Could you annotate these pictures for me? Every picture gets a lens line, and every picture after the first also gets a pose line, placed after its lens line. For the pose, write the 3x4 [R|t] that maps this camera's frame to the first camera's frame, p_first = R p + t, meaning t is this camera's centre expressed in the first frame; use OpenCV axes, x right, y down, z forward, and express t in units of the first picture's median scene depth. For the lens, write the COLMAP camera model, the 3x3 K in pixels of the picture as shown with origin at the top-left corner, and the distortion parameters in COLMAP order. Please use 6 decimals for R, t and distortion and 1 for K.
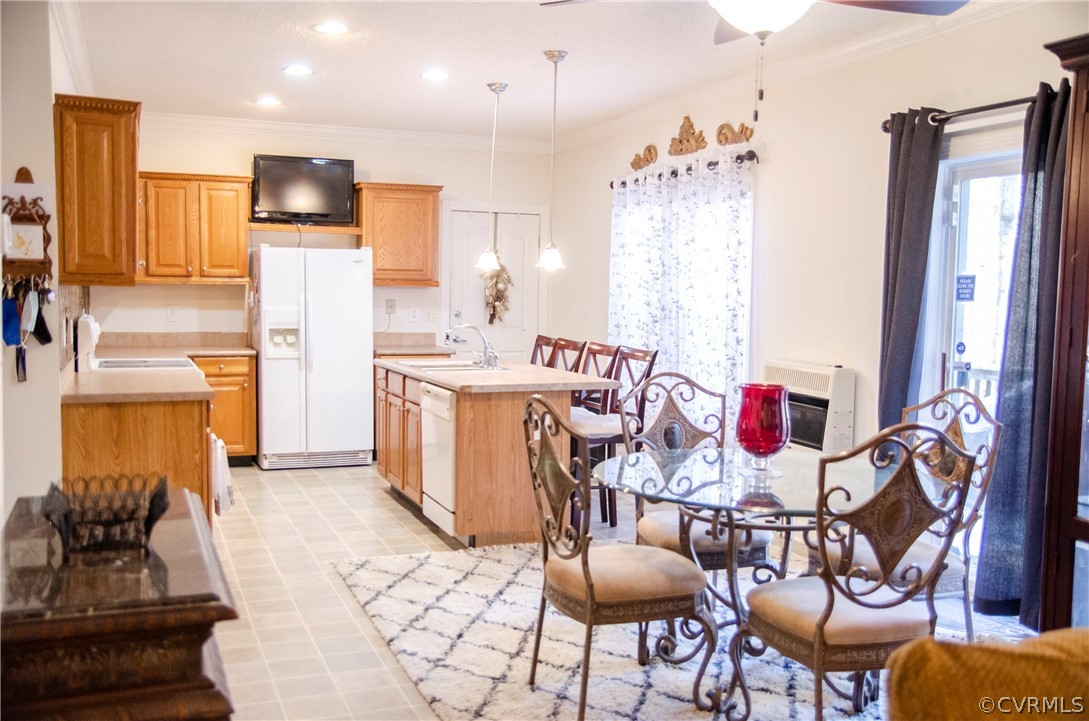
lens RADIAL K [[1076.5, 0, 544.5], [0, 1076.5, 360.5], [0, 0, 1]] dist [0.009400, 0.016418]
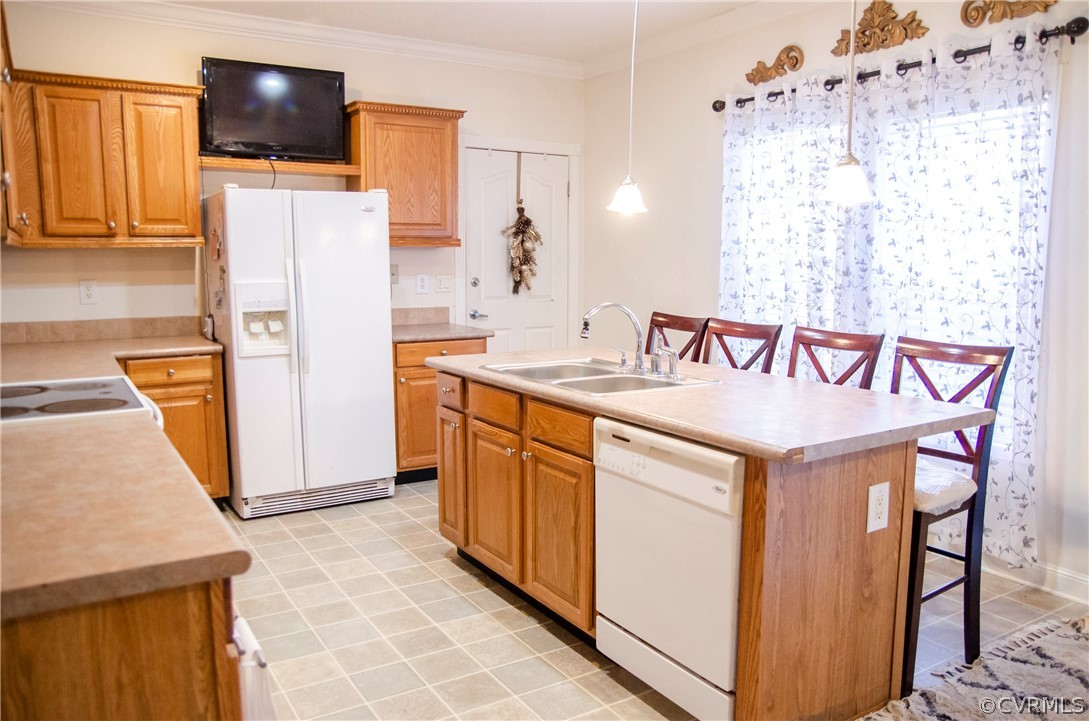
lens RADIAL K [[827.3, 0, 553.8], [0, 827.3, 362.5], [0, 0, 1]] dist [-0.121558, 0.116210]
pose [[0.980943, -0.037836, 0.190576, -0.161376], [0.025564, 0.997462, 0.066447, -0.026604], [-0.192607, -0.060309, 0.979421, 0.461583]]
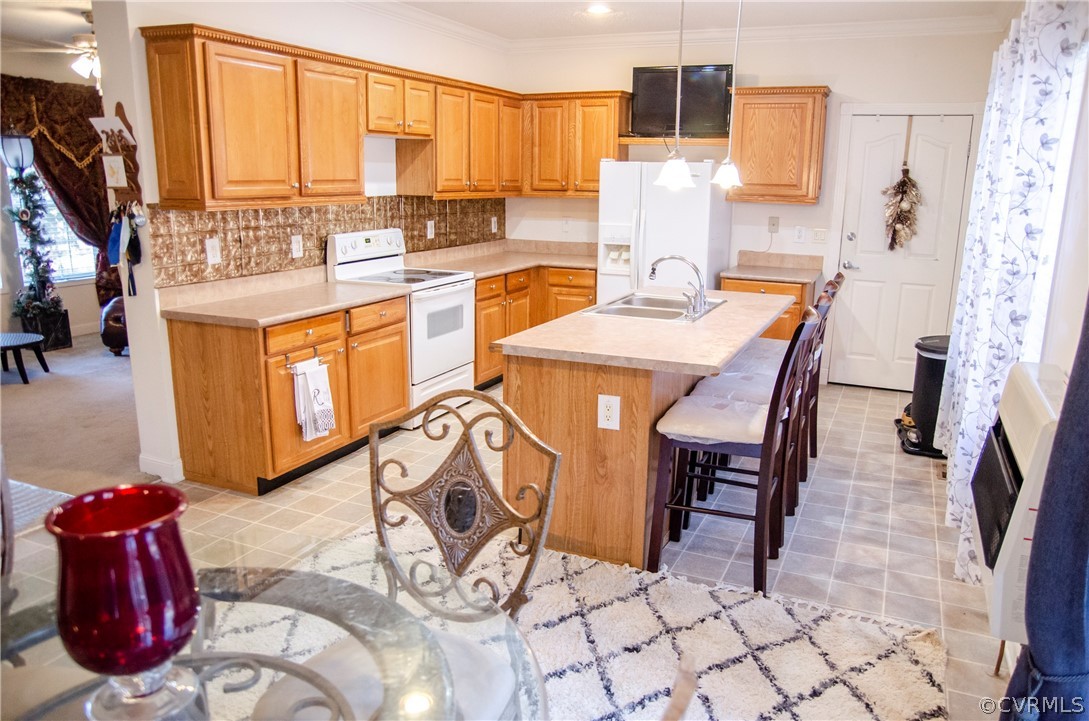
lens RADIAL K [[809.9, 0, 550.1], [0, 809.9, 363.3], [0, 0, 1]] dist [-0.124559, 0.119268]
pose [[0.702628, 0.152330, -0.695061, 0.241657], [-0.050694, 0.985051, 0.164637, -0.040682], [0.709749, -0.080443, 0.699846, 0.422438]]
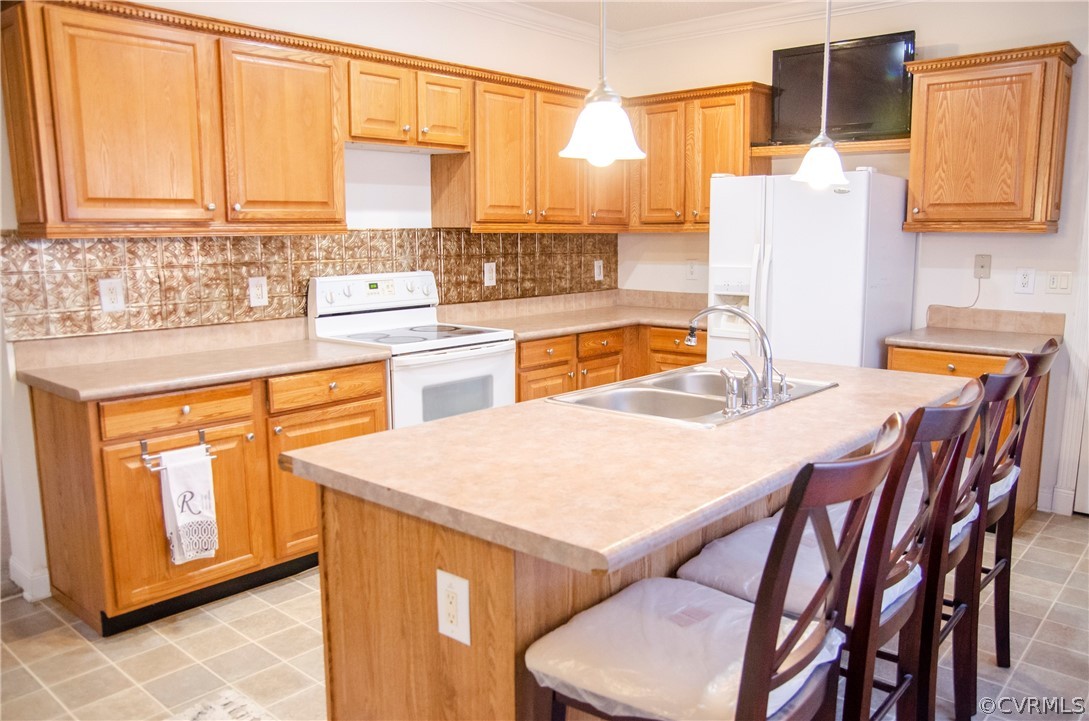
lens RADIAL K [[842.1, 0, 549.4], [0, 842.1, 363.4], [0, 0, 1]] dist [-0.118386, 0.107913]
pose [[0.460484, 0.115671, -0.880099, 0.177332], [-0.049375, 0.993276, 0.104713, -0.035958], [0.886294, -0.004764, 0.463099, 0.637031]]
